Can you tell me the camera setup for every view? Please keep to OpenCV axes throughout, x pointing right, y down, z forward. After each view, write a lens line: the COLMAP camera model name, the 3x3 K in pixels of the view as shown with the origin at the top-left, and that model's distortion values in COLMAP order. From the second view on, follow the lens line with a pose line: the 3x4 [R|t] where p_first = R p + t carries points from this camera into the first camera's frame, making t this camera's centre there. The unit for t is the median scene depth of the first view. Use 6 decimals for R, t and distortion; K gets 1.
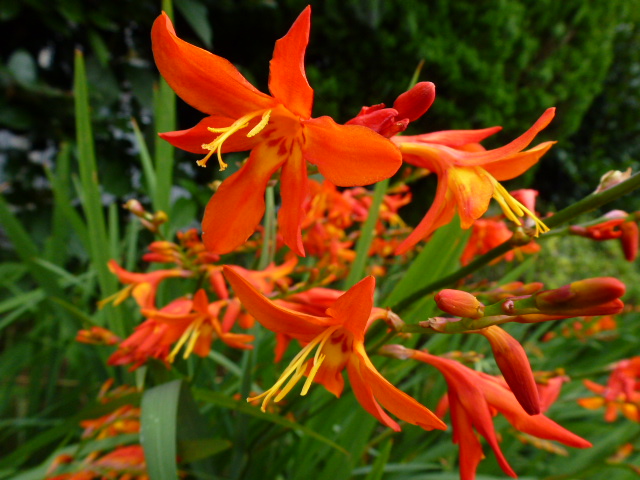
lens RADIAL K [[448.4, 0, 320.0], [0, 448.4, 240.0], [0, 0, 1]] dist [-0.066048, -0.001517]
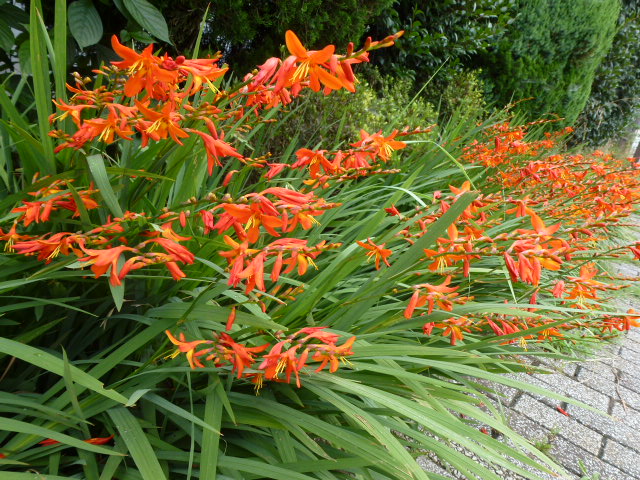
lens RADIAL K [[448.4, 0, 320.0], [0, 448.4, 240.0], [0, 0, 1]] dist [-0.066048, -0.001517]
pose [[0.946429, -0.073706, 0.314386, 0.014985], [-0.039238, 0.940137, 0.338532, -0.084148], [-0.320518, -0.332732, 0.886881, -1.664690]]
